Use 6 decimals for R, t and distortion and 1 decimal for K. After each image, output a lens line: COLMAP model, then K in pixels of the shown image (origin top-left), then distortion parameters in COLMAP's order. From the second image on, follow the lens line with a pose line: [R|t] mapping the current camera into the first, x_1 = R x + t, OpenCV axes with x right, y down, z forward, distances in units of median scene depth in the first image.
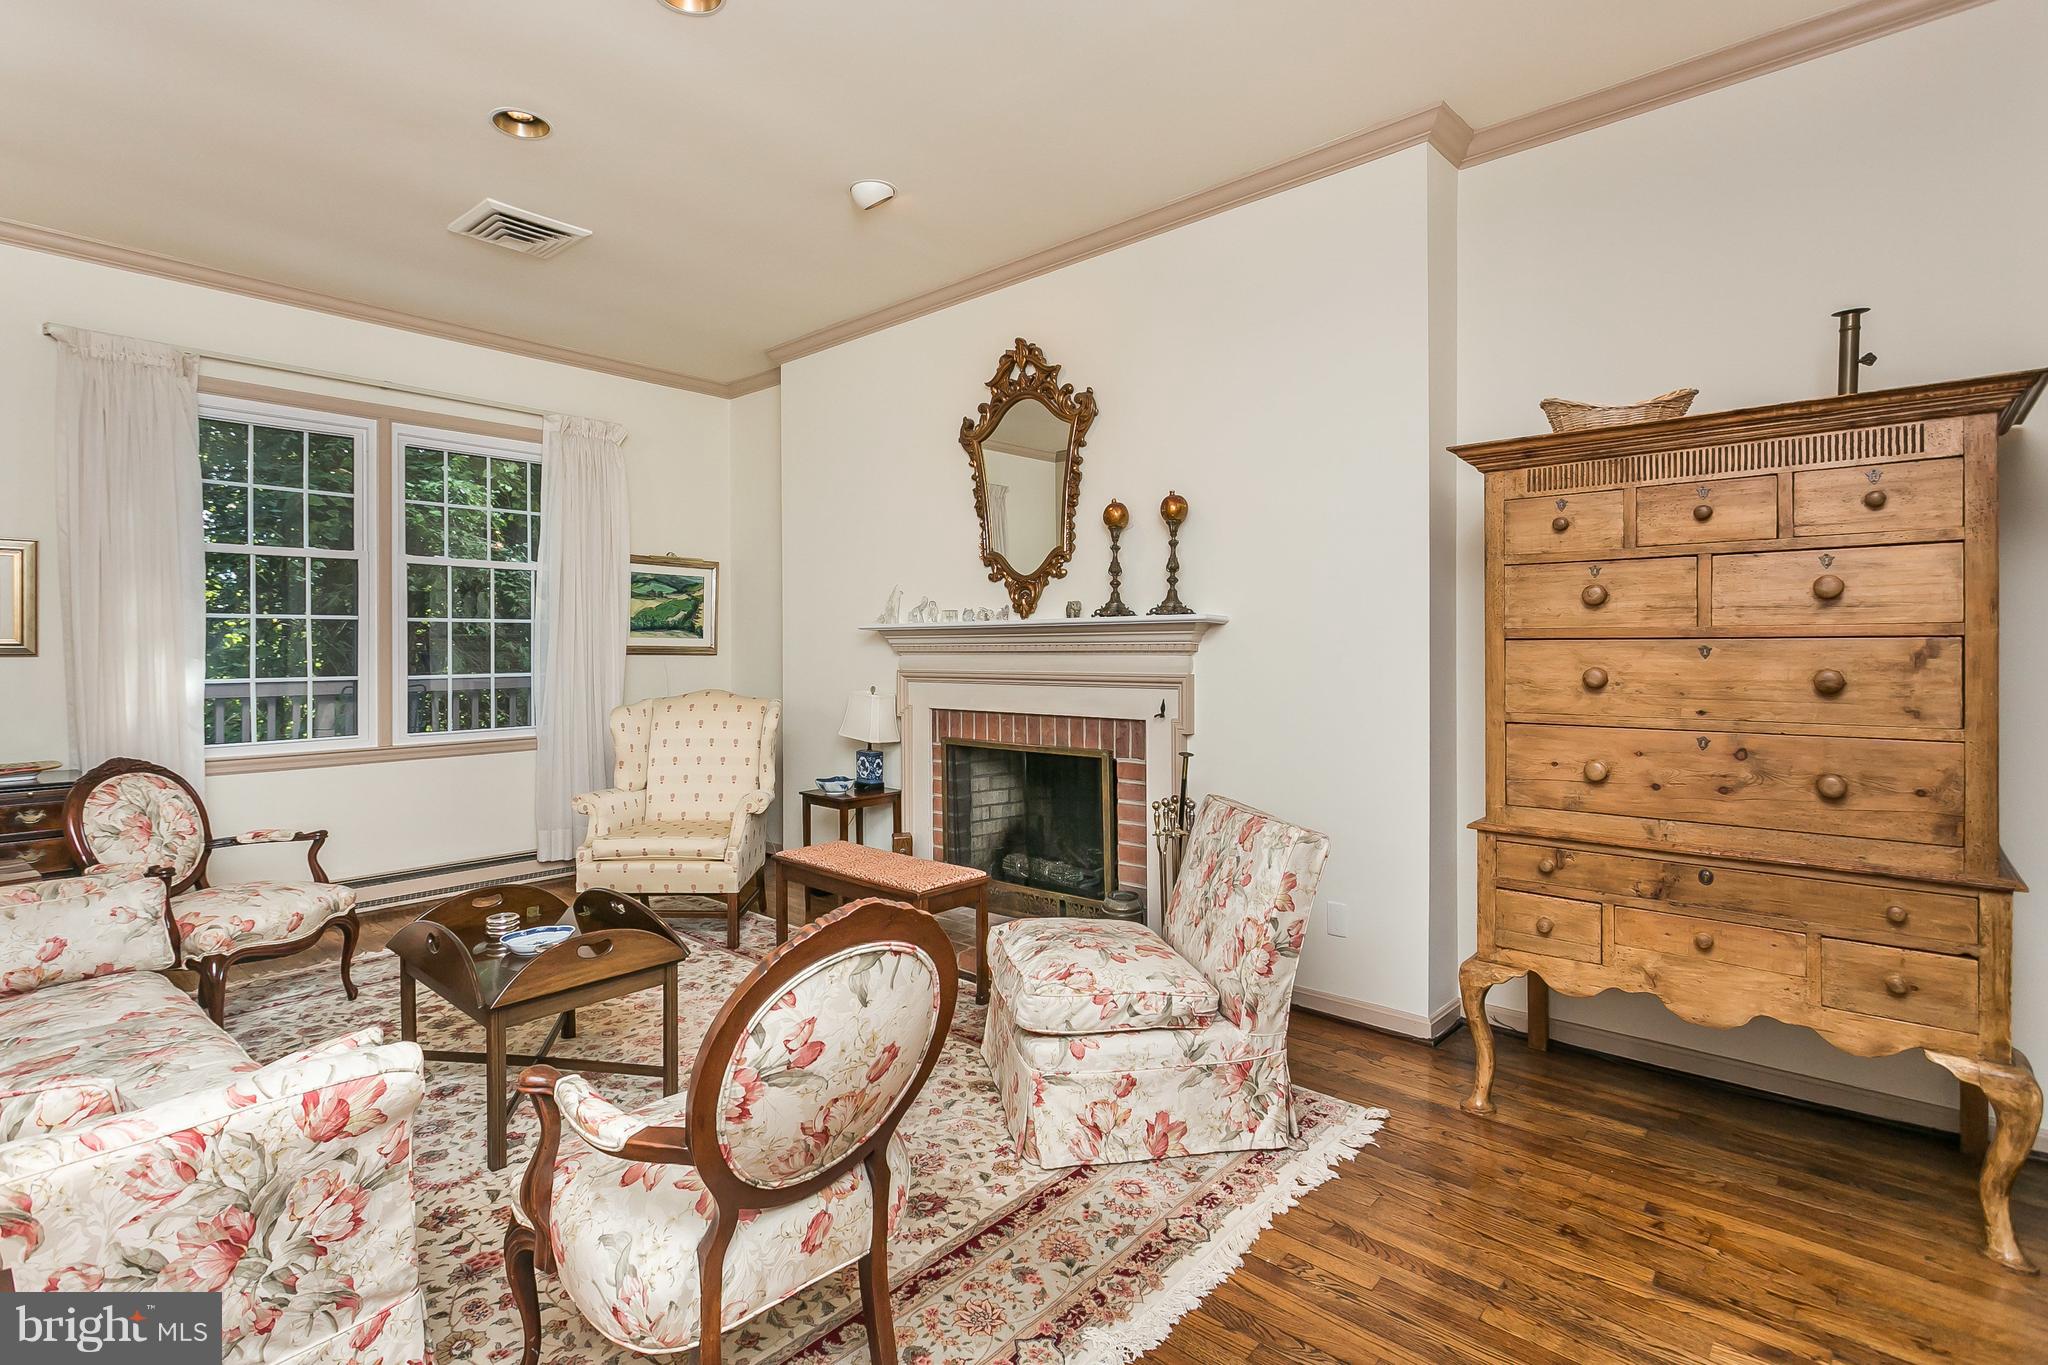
lens RADIAL K [[981.7, 0, 1015.6], [0, 981.7, 650.4], [0, 0, 1]] dist [0.010163, 0.001003]
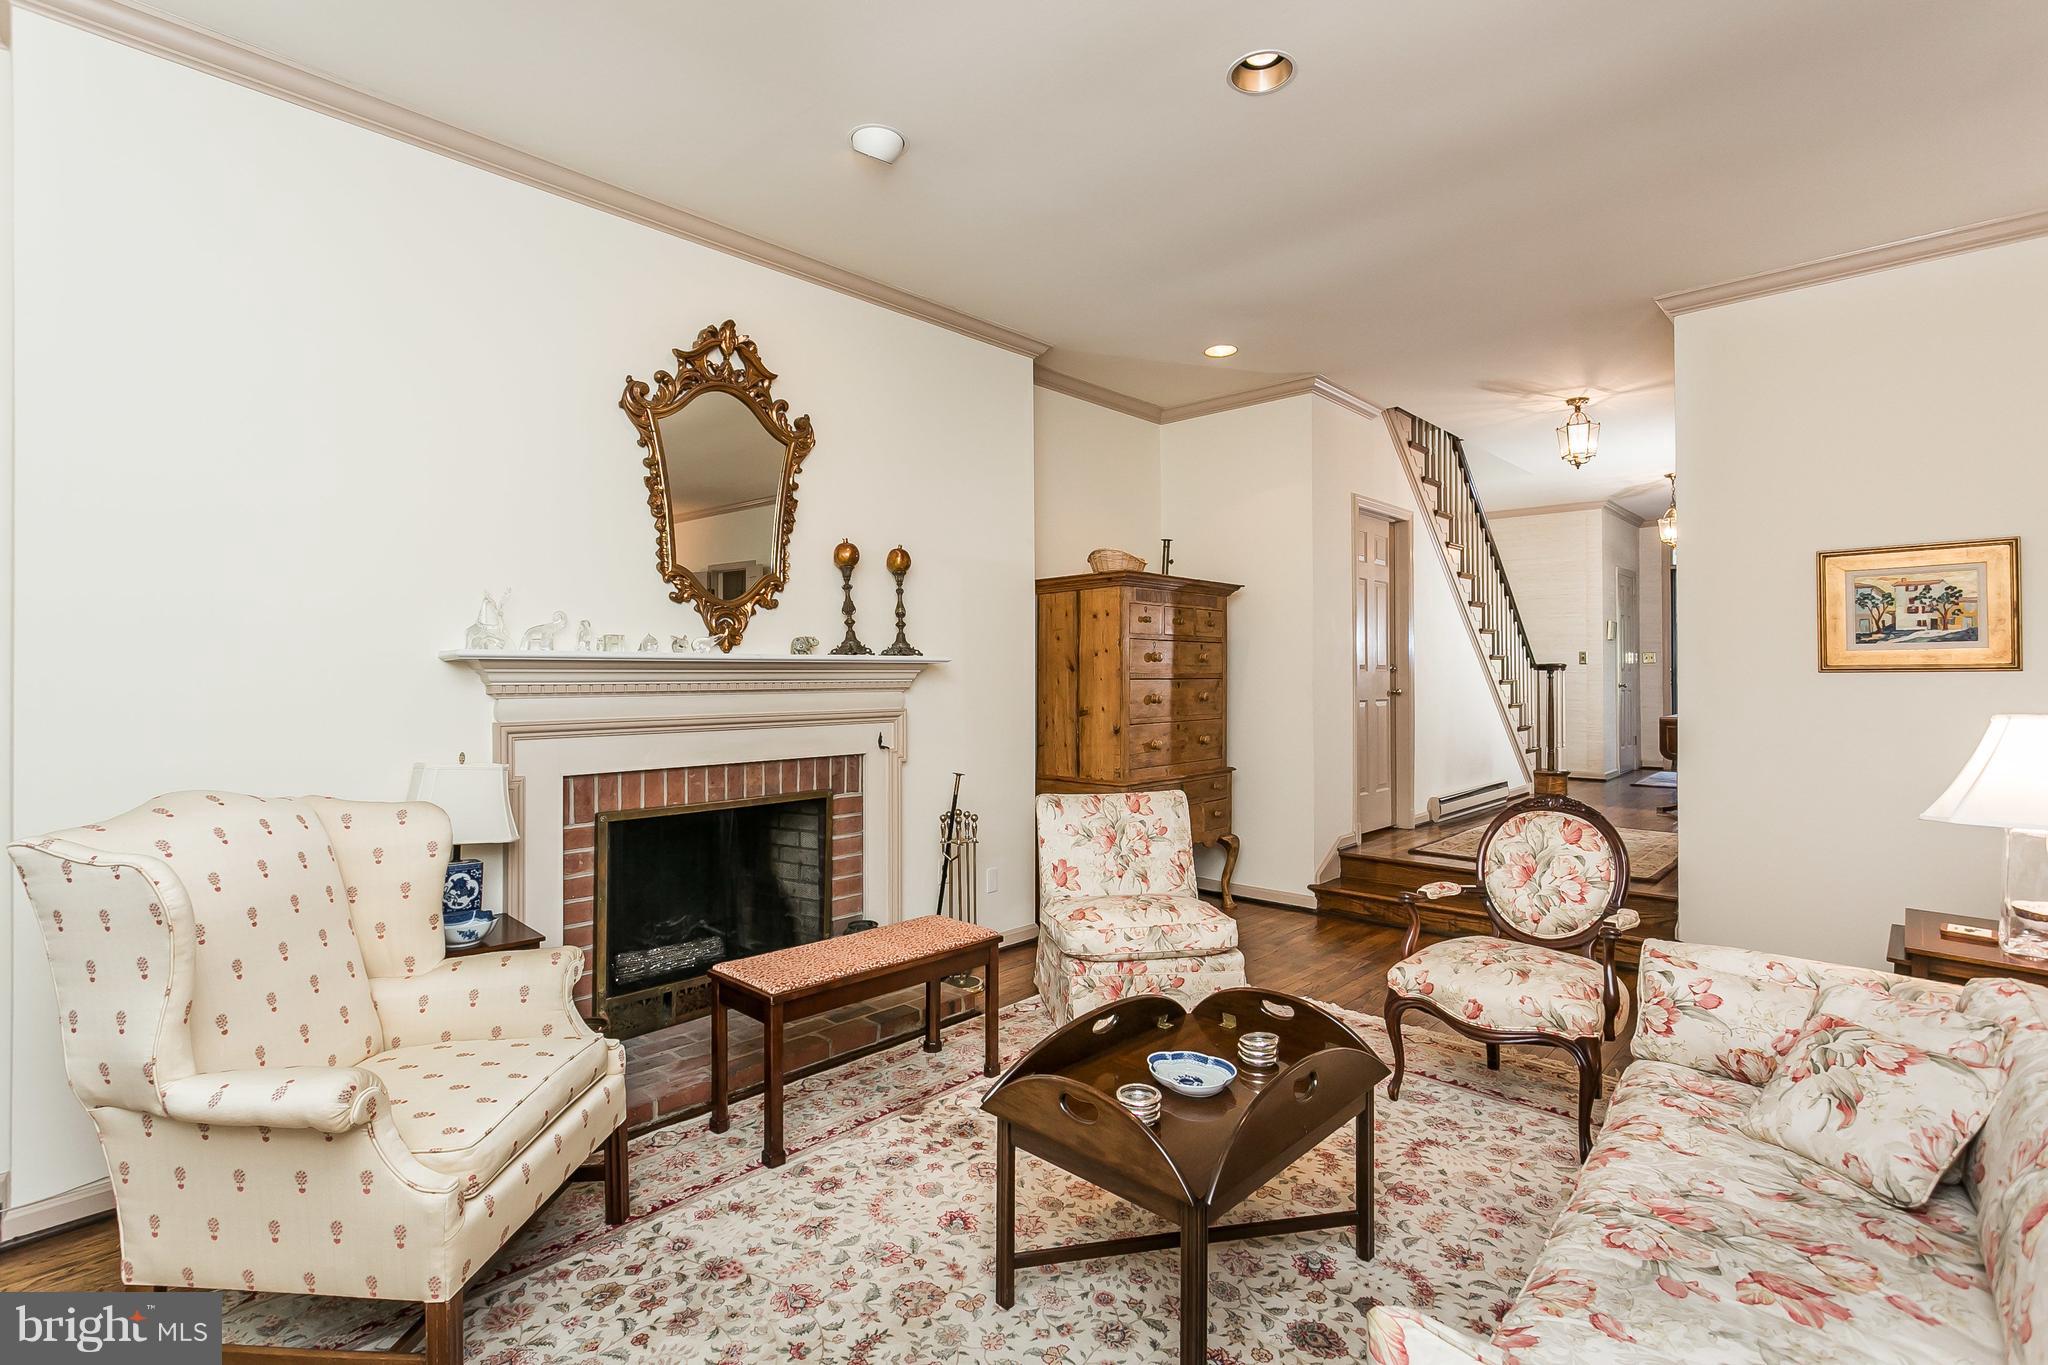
lens RADIAL K [[981.7, 0, 1026.0], [0, 981.7, 662.0], [0, 0, 1]] dist [0.010163, 0.001003]
pose [[0.007438, 0.018178, 0.999807, -0.955895], [0.005453, 0.999819, -0.018219, -0.007653], [-0.999957, 0.005587, 0.007337, 0.848253]]
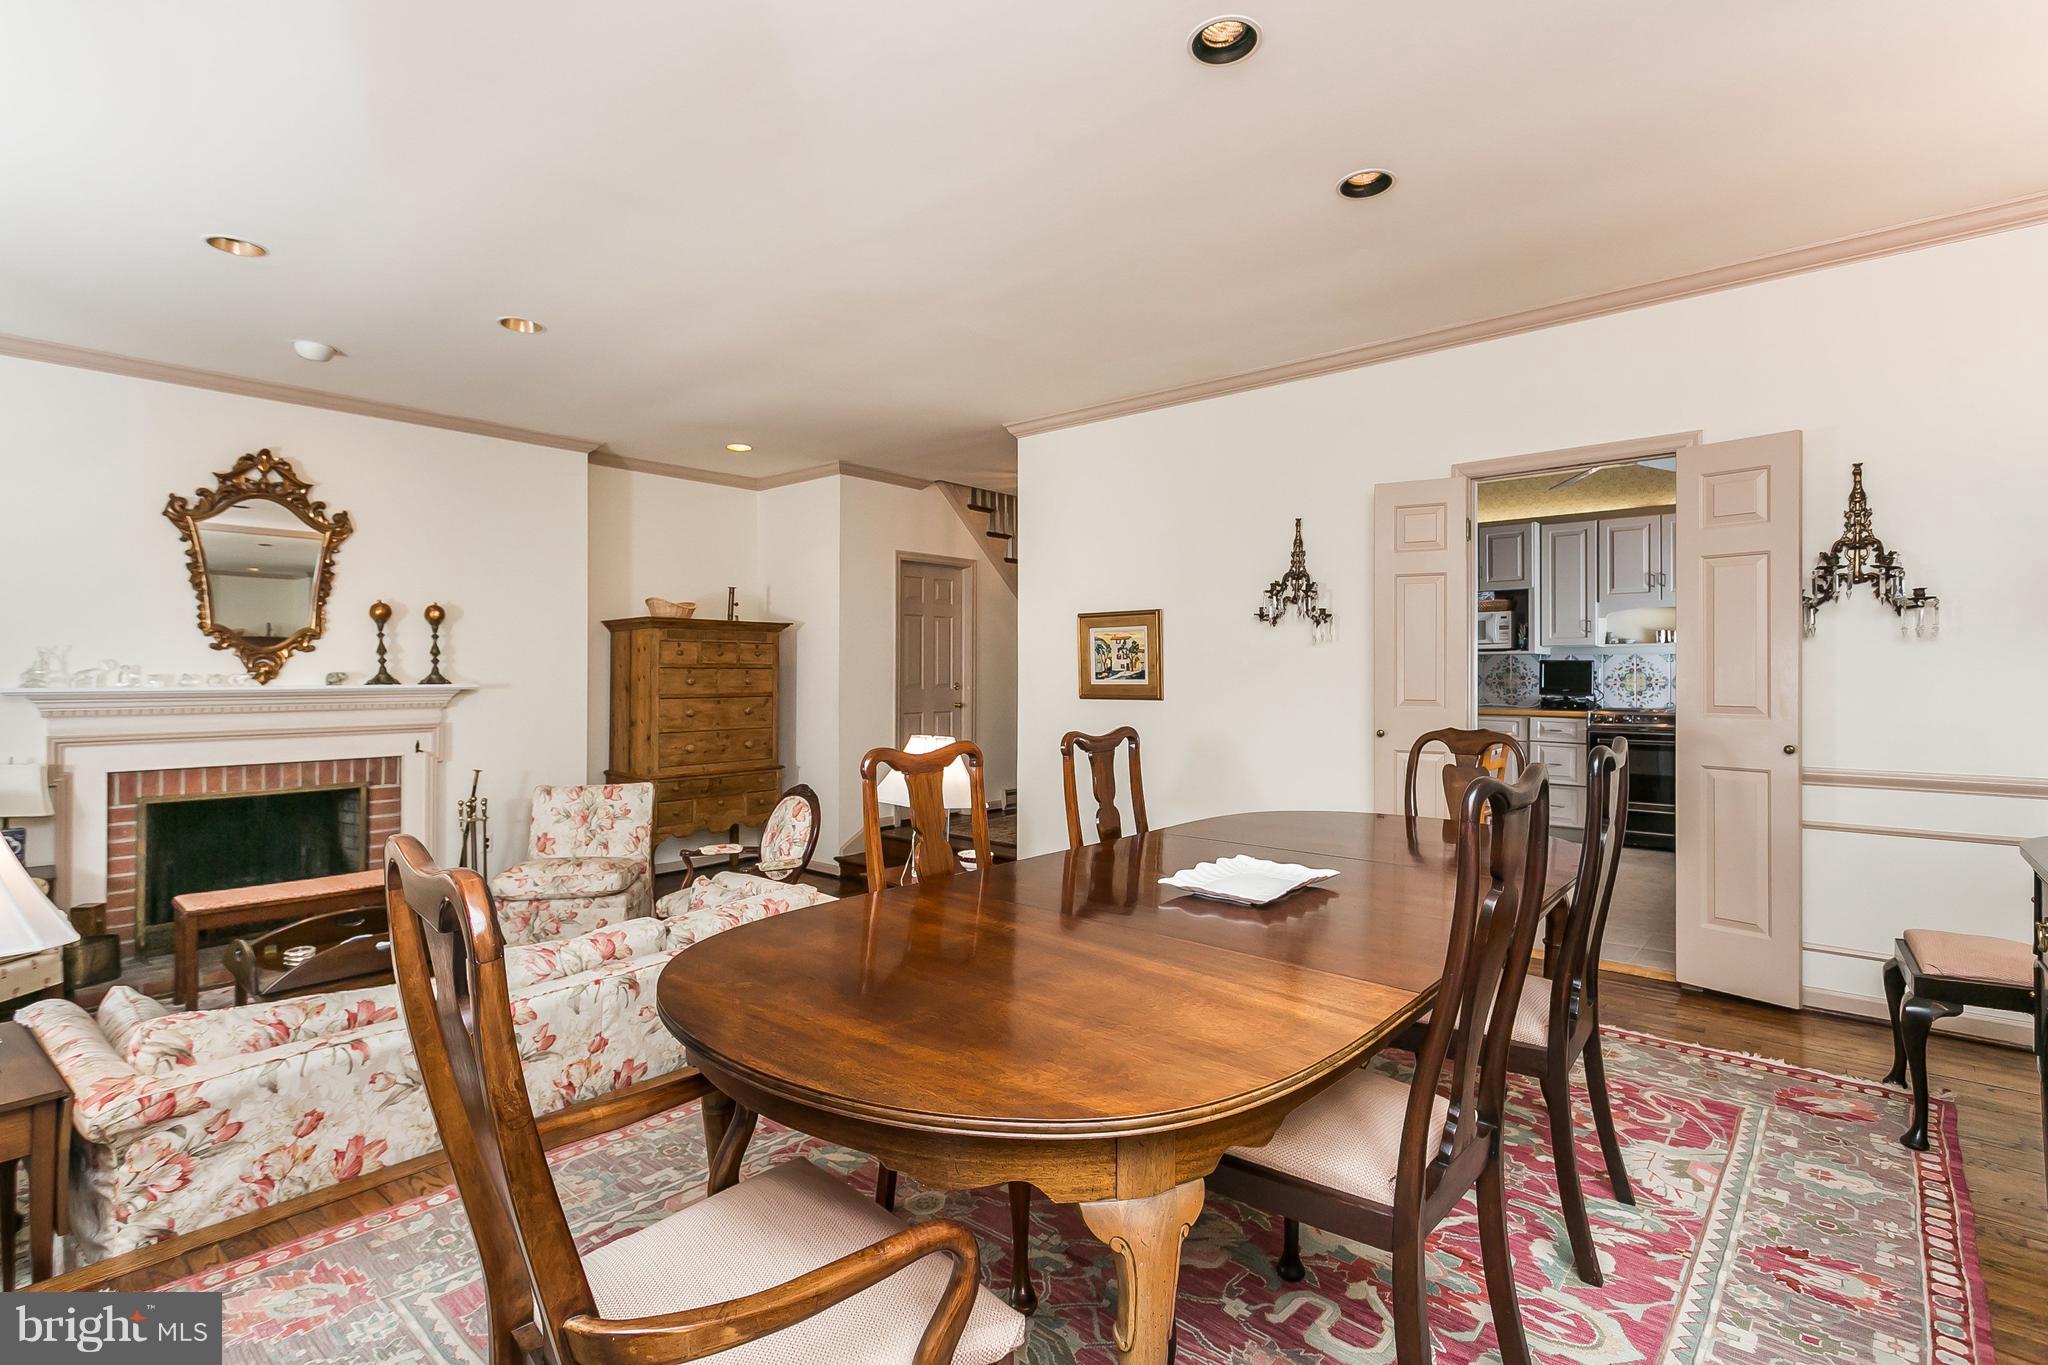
lens RADIAL K [[981.7, 0, 1003.4], [0, 981.7, 663.8], [0, 0, 1]] dist [0.010163, 0.001003]
pose [[-0.018805, 0.013747, 0.999729, -1.377959], [0.002005, 0.999904, -0.013712, -0.044182], [-0.999821, 0.001746, -0.018830, 0.150728]]
